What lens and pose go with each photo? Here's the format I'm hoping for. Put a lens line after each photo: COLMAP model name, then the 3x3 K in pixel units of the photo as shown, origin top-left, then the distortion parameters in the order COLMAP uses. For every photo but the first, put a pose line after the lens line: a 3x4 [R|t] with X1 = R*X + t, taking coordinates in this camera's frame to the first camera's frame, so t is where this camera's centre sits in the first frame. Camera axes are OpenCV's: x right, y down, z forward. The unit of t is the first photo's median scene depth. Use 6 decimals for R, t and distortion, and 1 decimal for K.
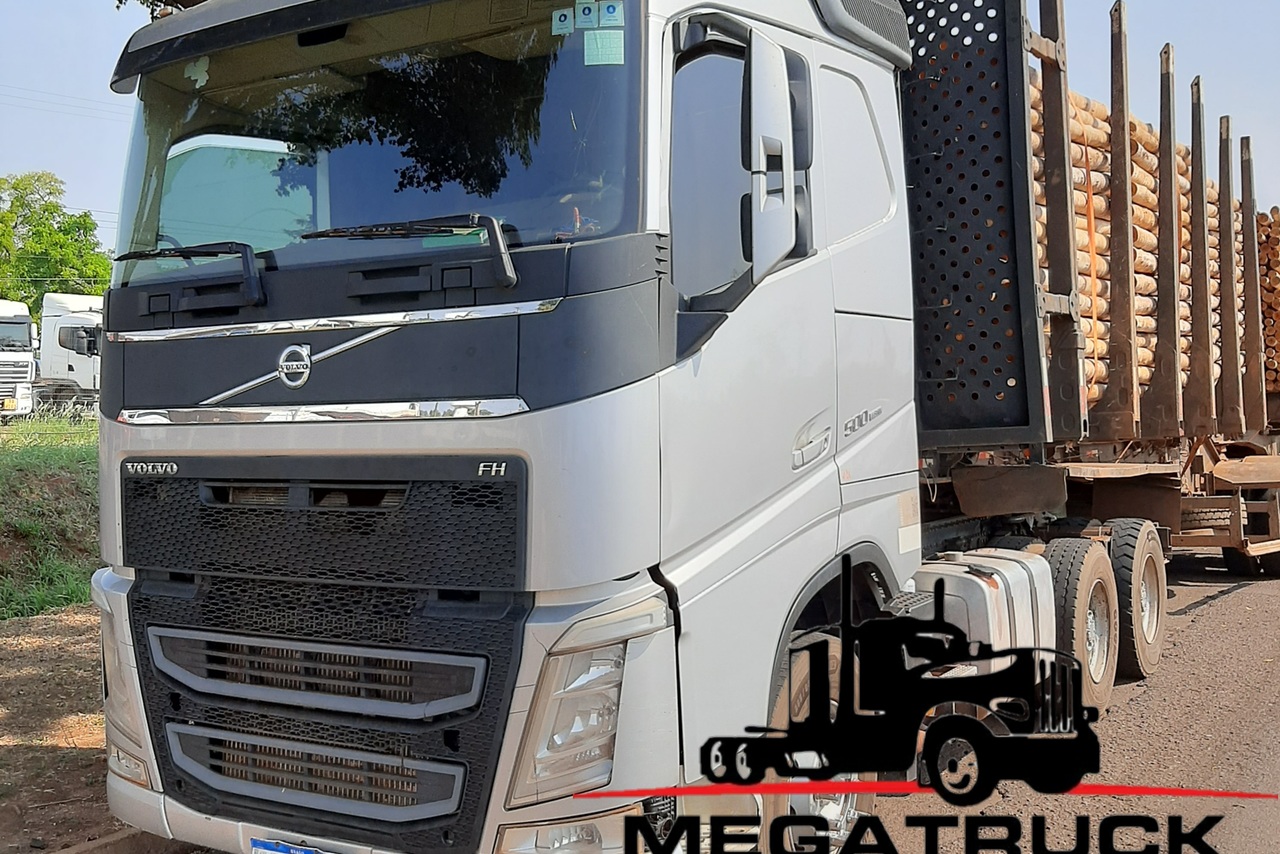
lens RADIAL K [[992.6, 0, 639.4], [0, 992.6, 432.2], [0, 0, 1]] dist [0.096778, -0.005689]
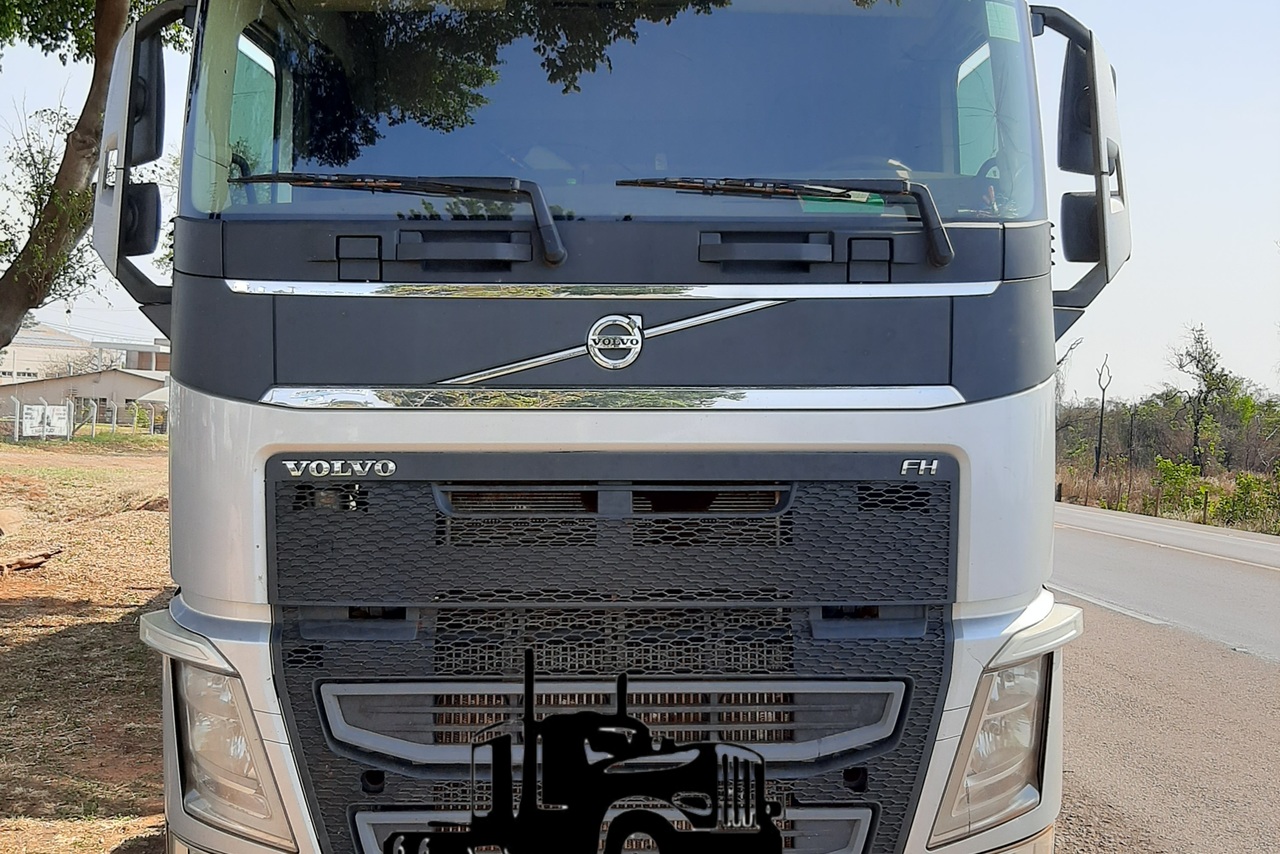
lens RADIAL K [[992.6, 0, 639.8], [0, 992.6, 424.6], [0, 0, 1]] dist [0.096778, -0.005689]
pose [[0.892211, 0.018577, 0.451237, -0.712036], [-0.011510, 0.999764, -0.018401, 0.016971], [-0.451472, 0.011223, 0.892215, 0.286816]]
